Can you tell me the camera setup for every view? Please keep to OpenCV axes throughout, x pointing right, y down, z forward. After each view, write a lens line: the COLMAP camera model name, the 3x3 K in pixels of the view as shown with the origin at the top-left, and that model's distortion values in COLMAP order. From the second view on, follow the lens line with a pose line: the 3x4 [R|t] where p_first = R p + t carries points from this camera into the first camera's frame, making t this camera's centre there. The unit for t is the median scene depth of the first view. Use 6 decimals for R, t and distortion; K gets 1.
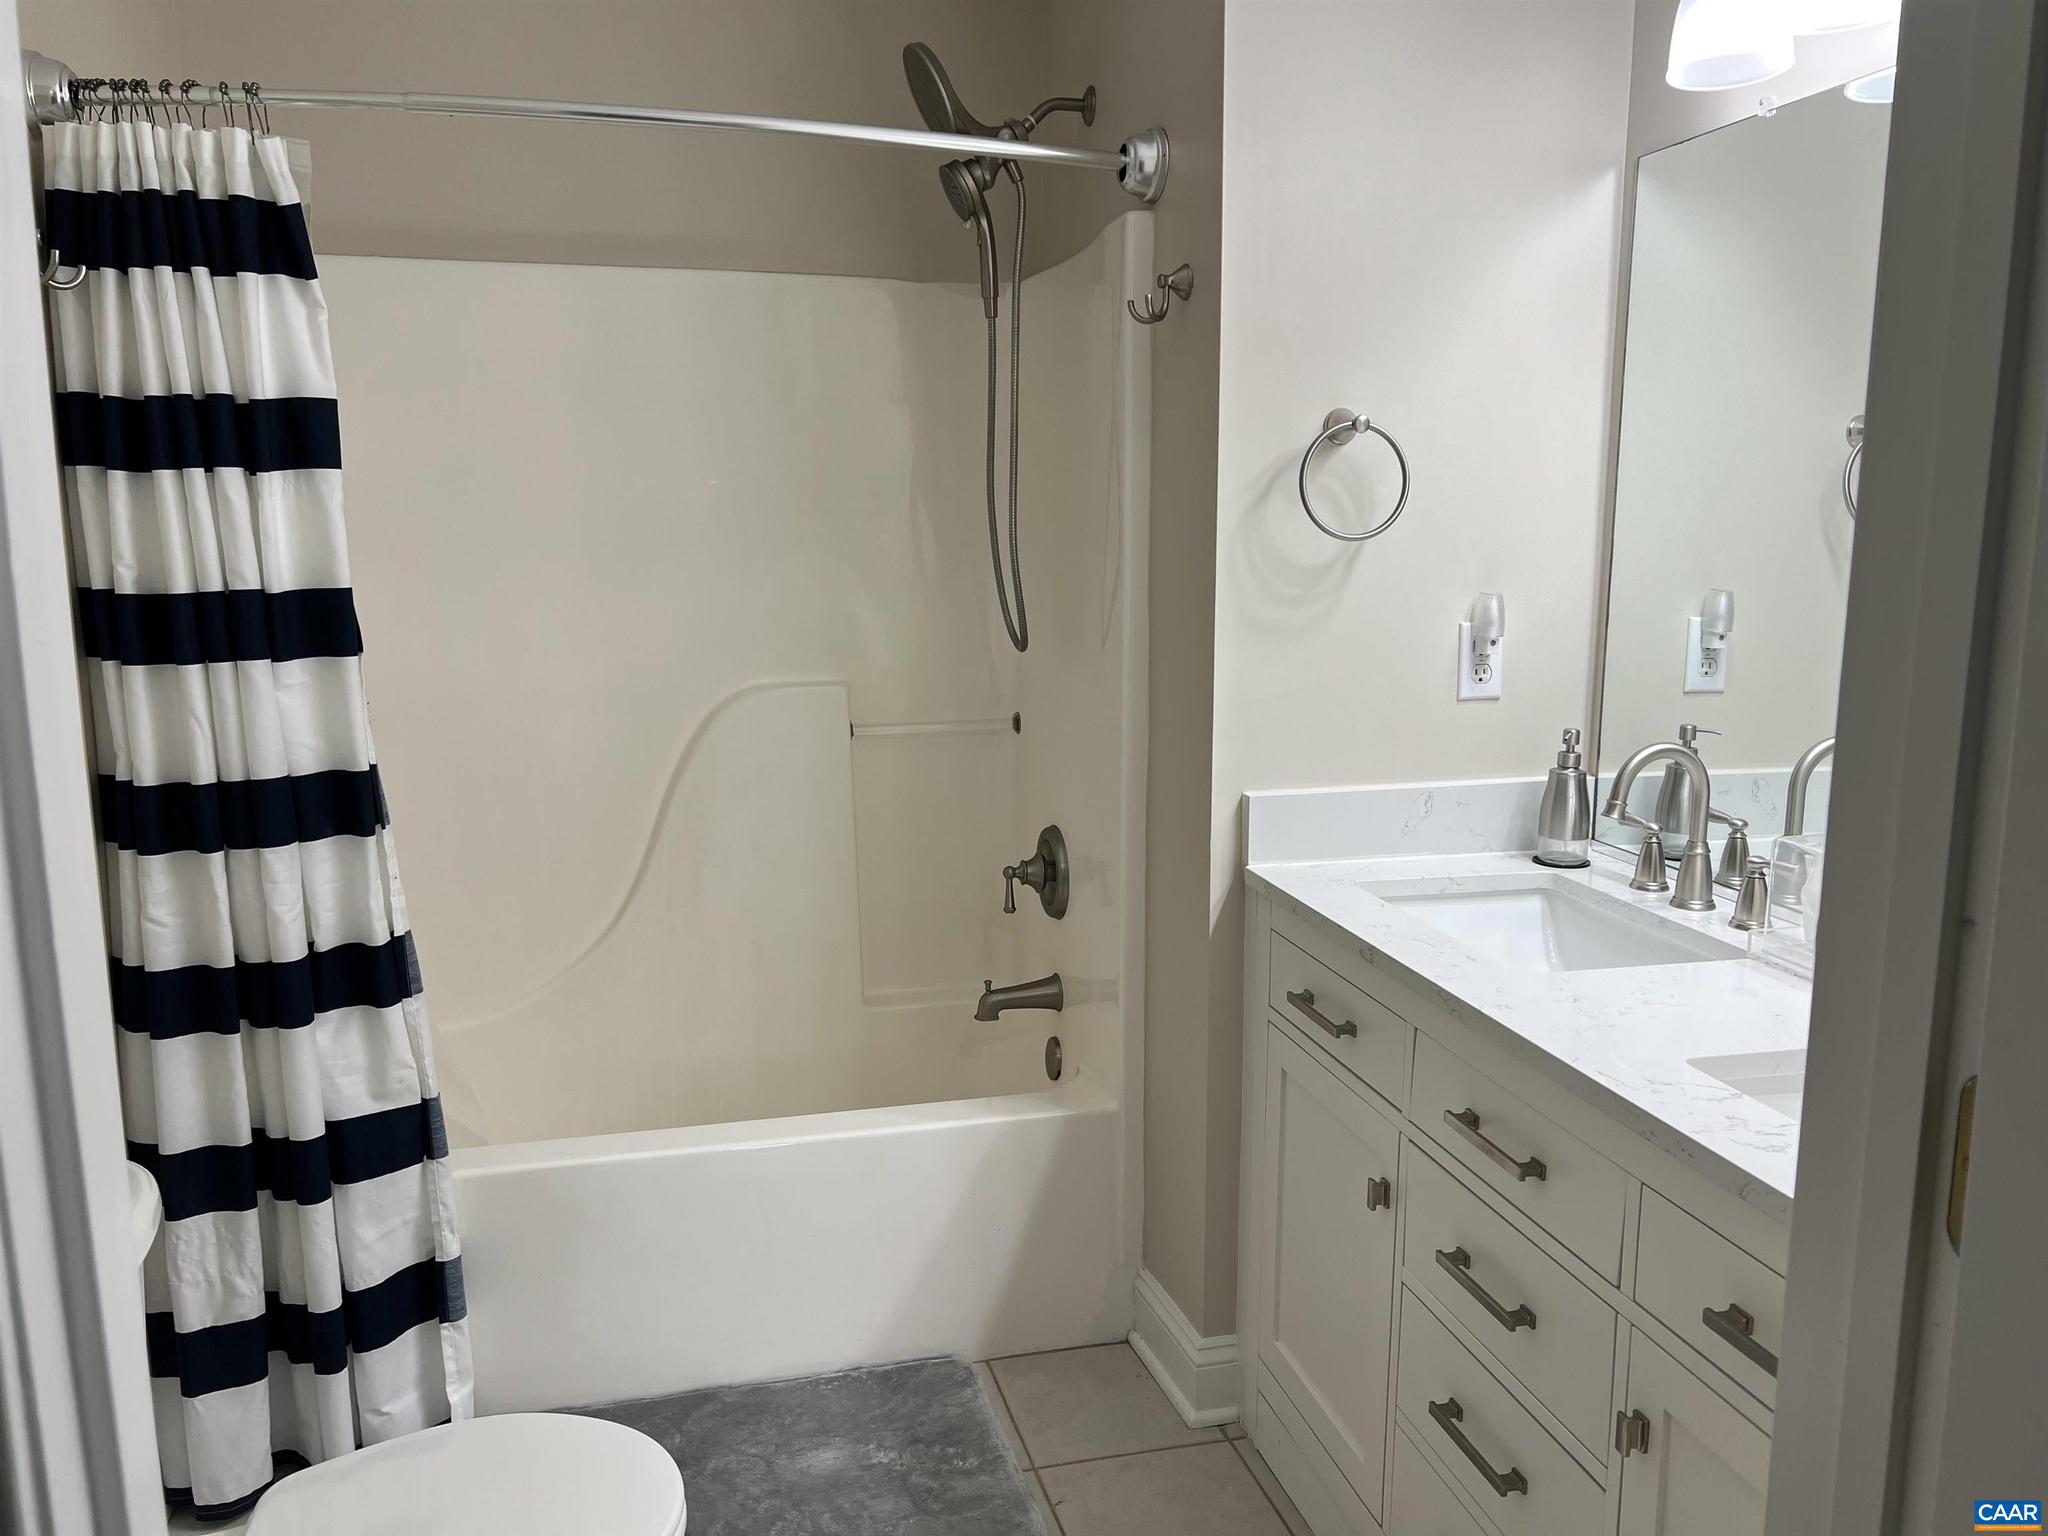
lens RADIAL K [[1540.9, 0, 1026.0], [0, 1540.9, 776.3], [0, 0, 1]] dist [0.056409, -0.071721]
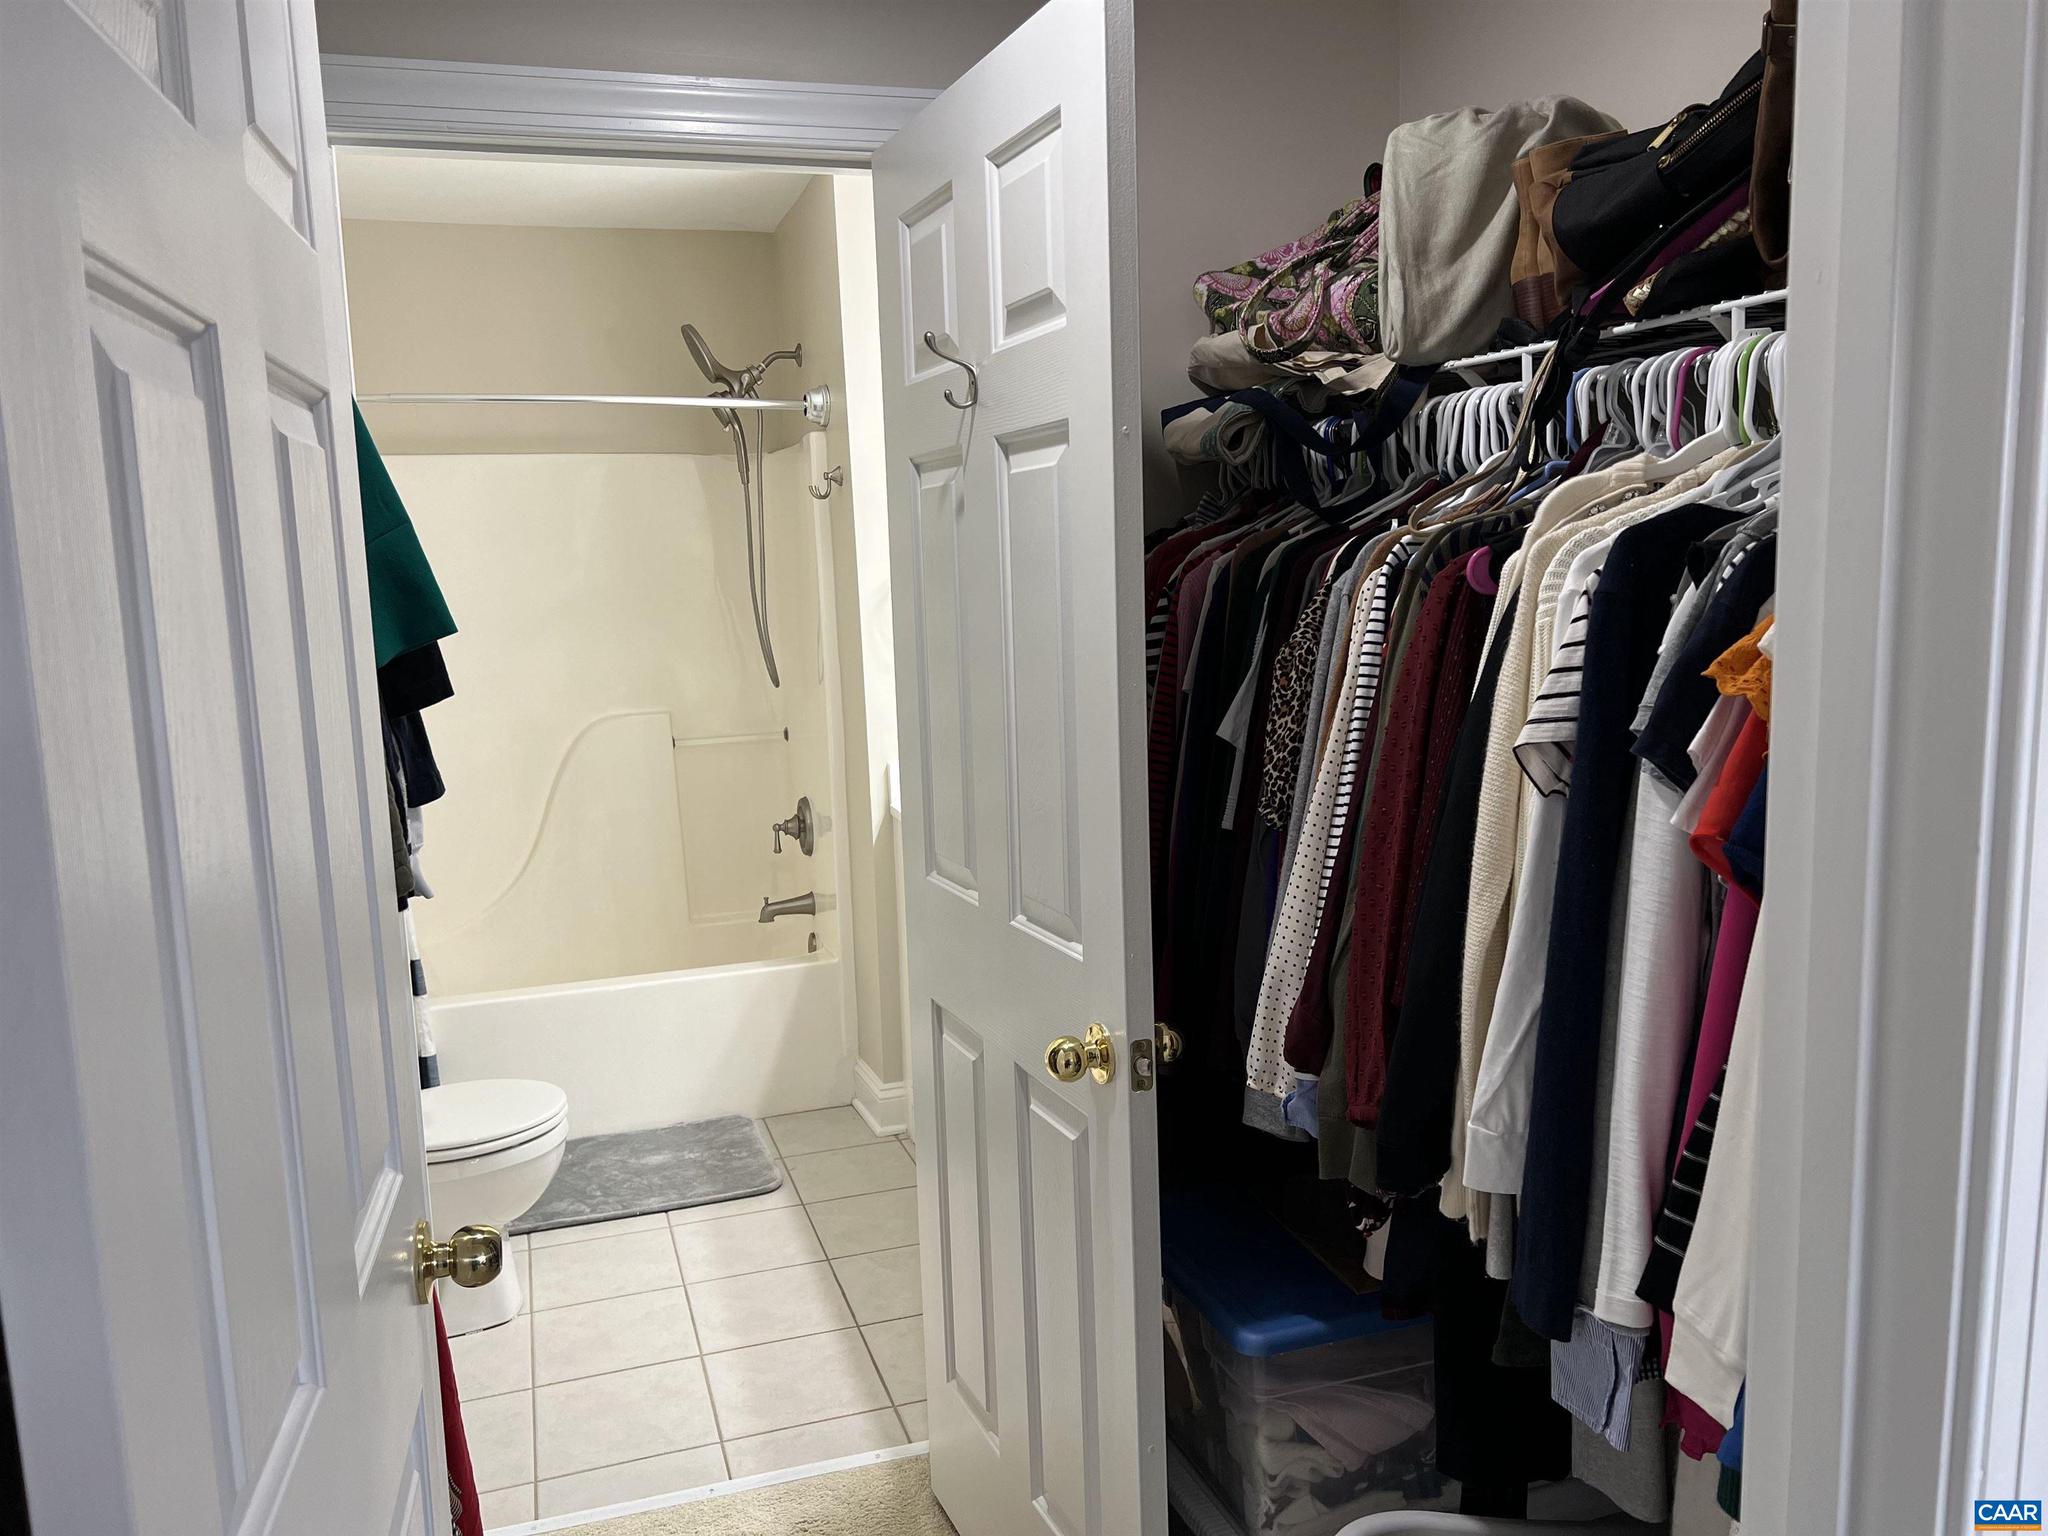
lens RADIAL K [[1540.9, 0, 1055.4], [0, 1540.9, 774.4], [0, 0, 1]] dist [0.056409, -0.071721]
pose [[0.996234, -0.042182, 0.075757, 0.200828], [0.043910, 0.998808, -0.021297, 0.069723], [-0.074768, 0.024543, 0.996899, -0.769366]]
